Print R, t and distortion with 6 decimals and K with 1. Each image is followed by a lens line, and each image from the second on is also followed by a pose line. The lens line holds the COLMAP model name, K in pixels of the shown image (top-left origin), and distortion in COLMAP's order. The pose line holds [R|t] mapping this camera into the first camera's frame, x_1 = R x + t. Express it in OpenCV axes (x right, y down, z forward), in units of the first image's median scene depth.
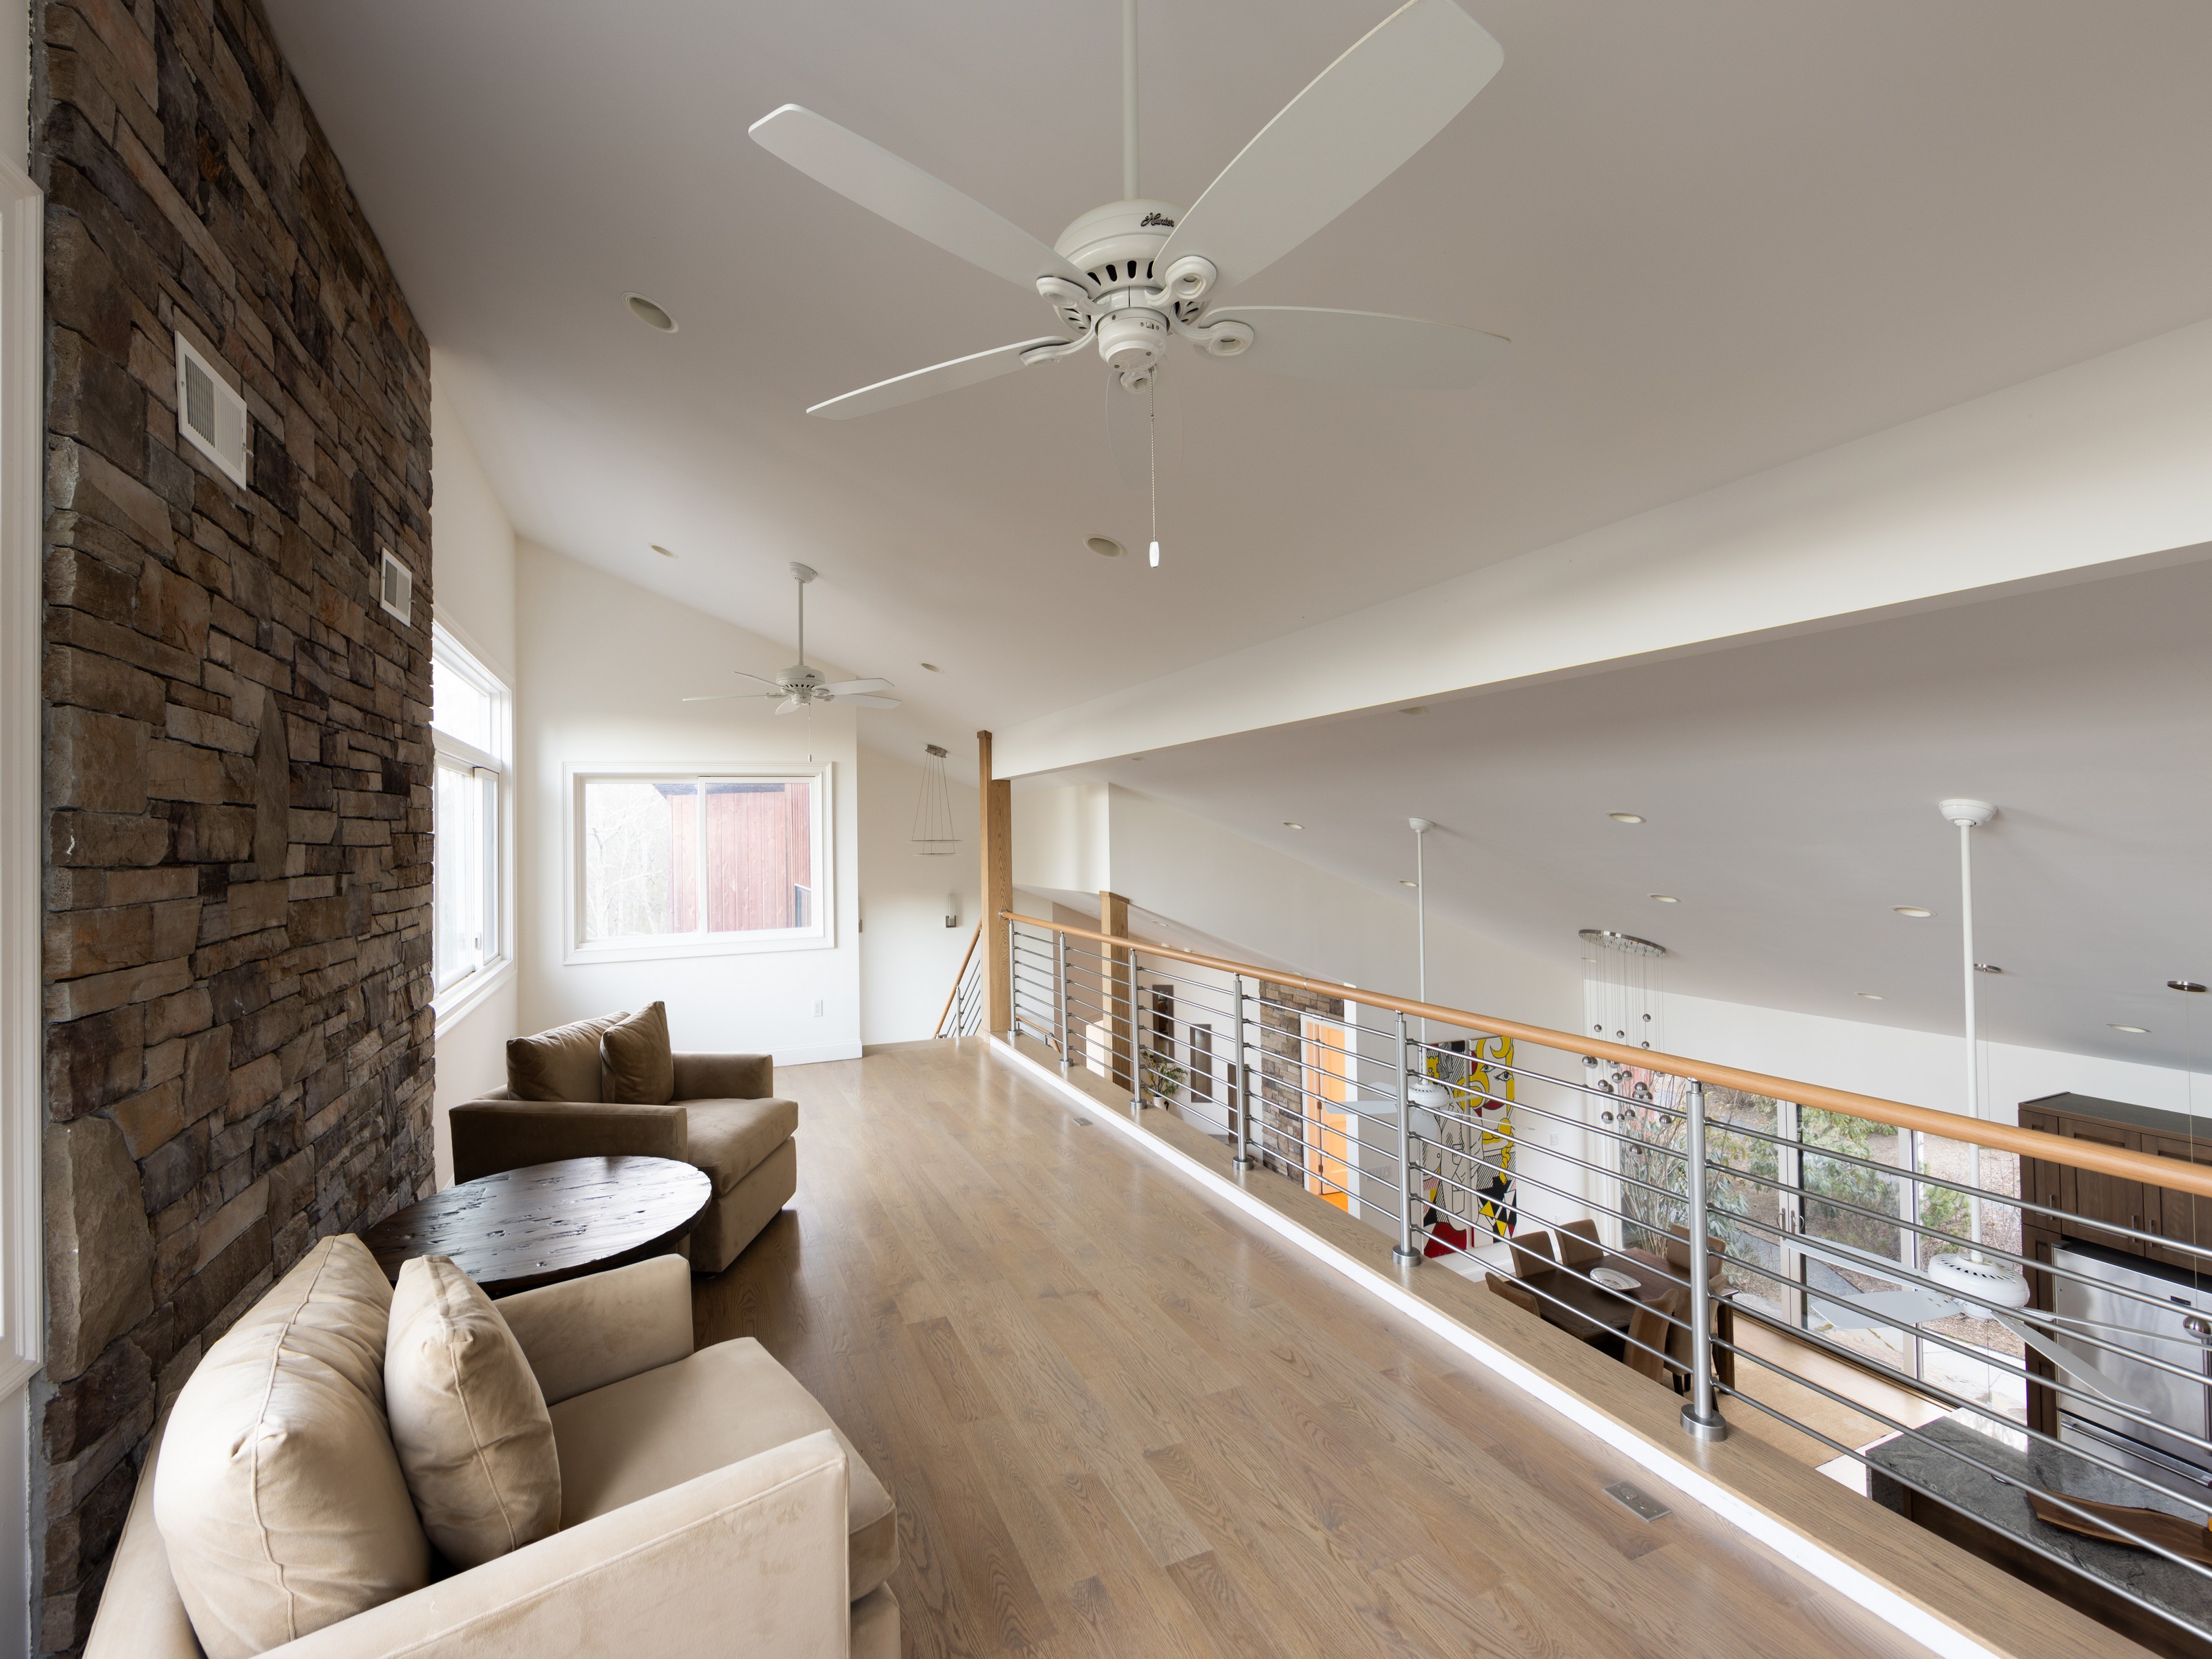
lens RADIAL K [[916.5, 0, 1044.2], [0, 916.5, 836.1], [0, 0, 1]] dist [-0.000707, -0.000033]
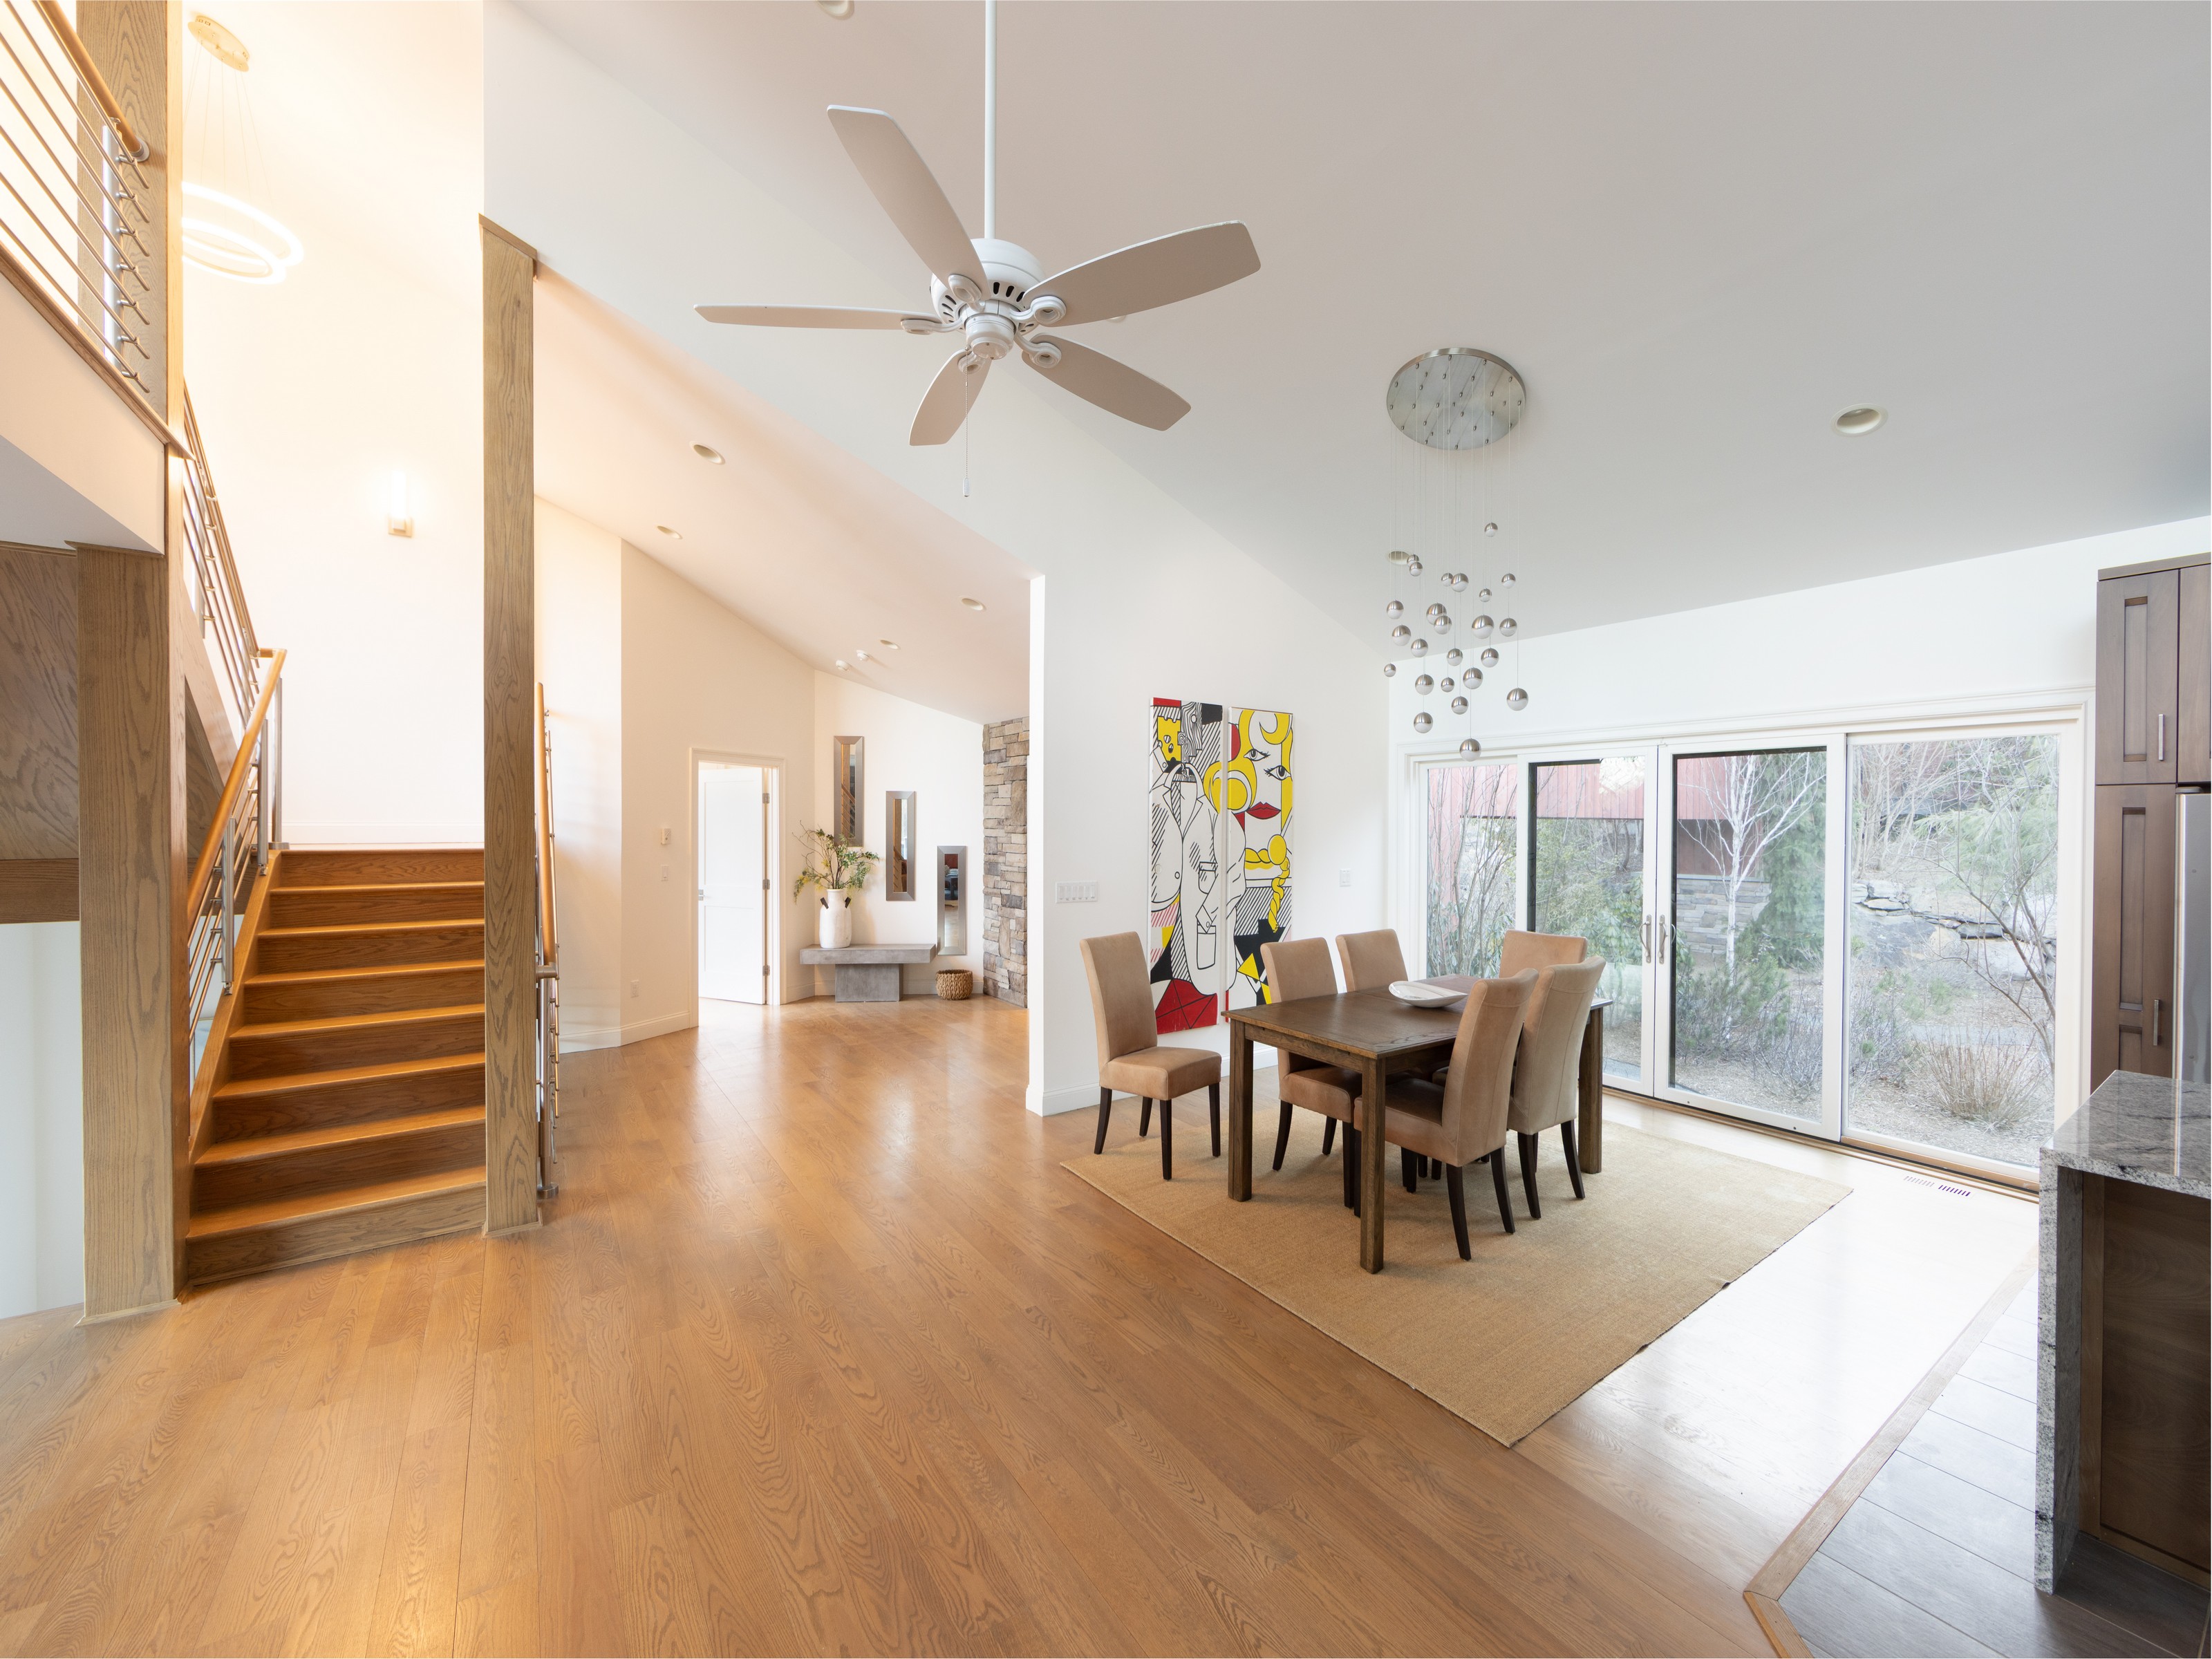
lens RADIAL K [[870.1, 0, 1106.0], [0, 870.1, 829.5], [0, 0, 1]] dist [-0.002309, -0.000686]
pose [[0.976294, 0.019090, 0.215605, 0.244399], [-0.022414, 0.999664, 0.012981, 0.301041], [-0.215285, -0.017506, 0.976394, 0.409834]]
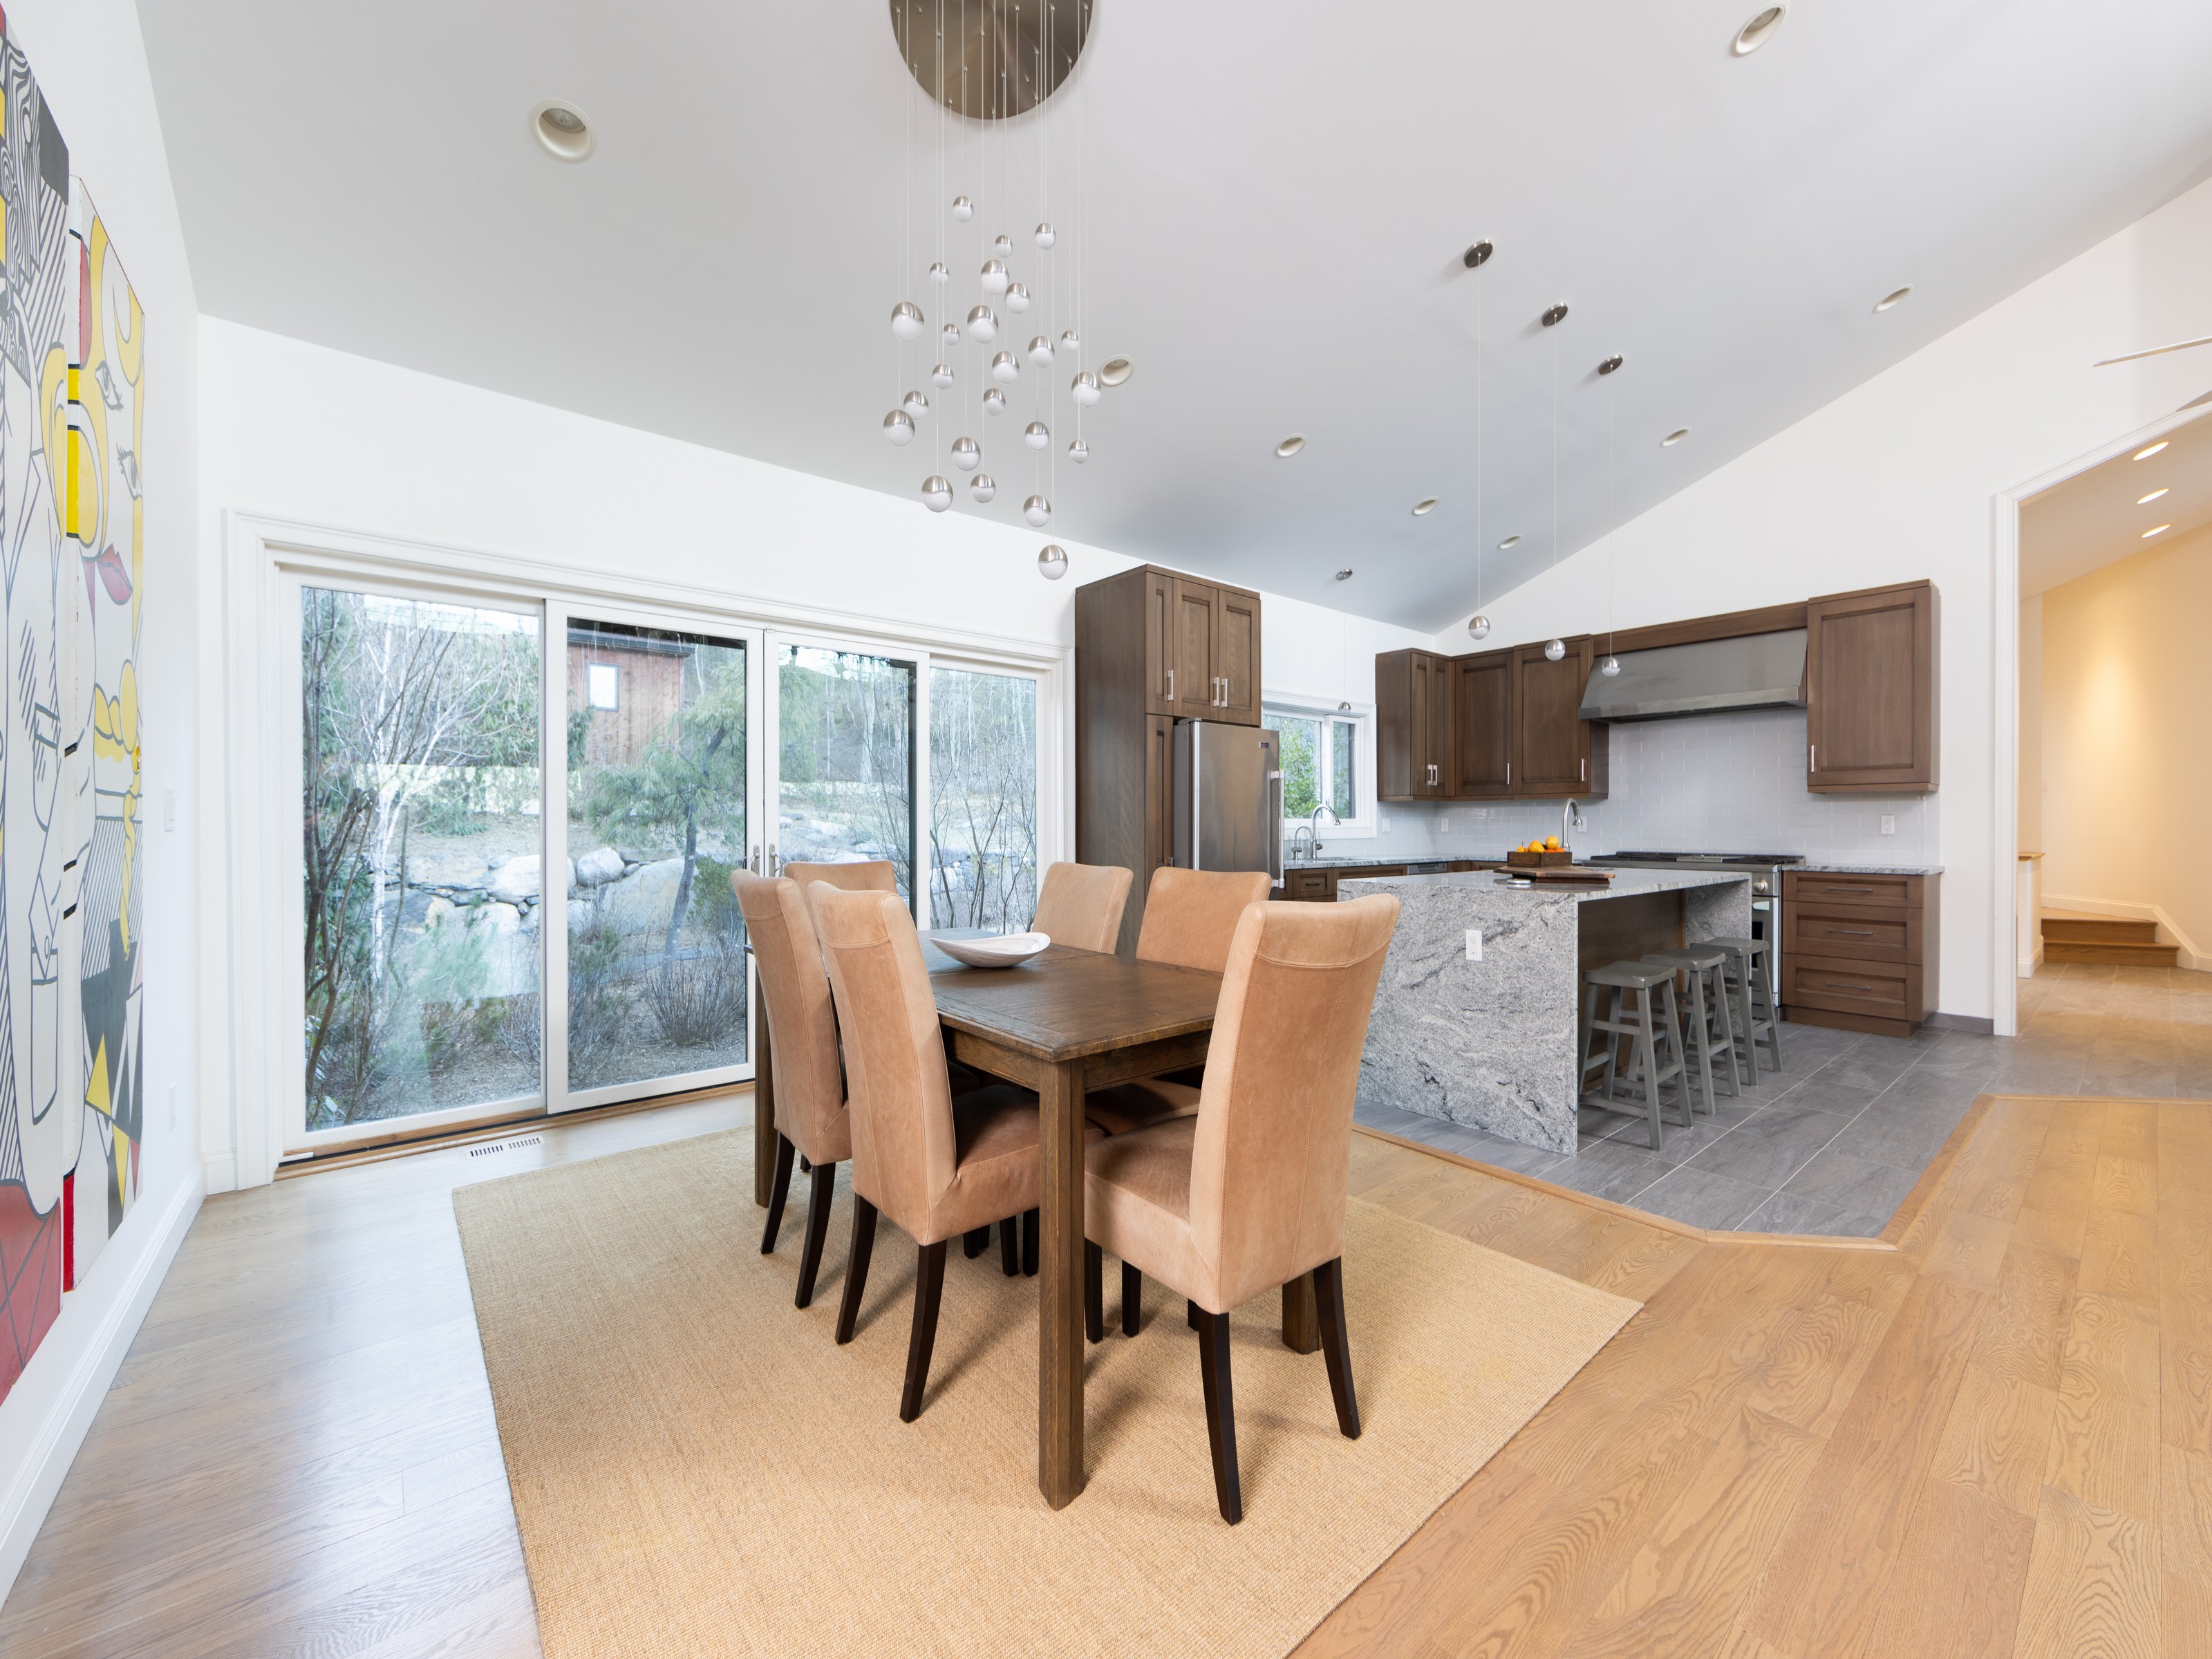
lens RADIAL K [[878.9, 0, 1106.7], [0, 878.9, 838.3], [0, 0, 1]] dist [0.000583, 0.000000]
pose [[-0.306489, 0.005445, 0.951859, 0.230797], [0.000498, 0.999984, -0.005560, 0.353849], [-0.951874, -0.001230, -0.306487, 0.841446]]
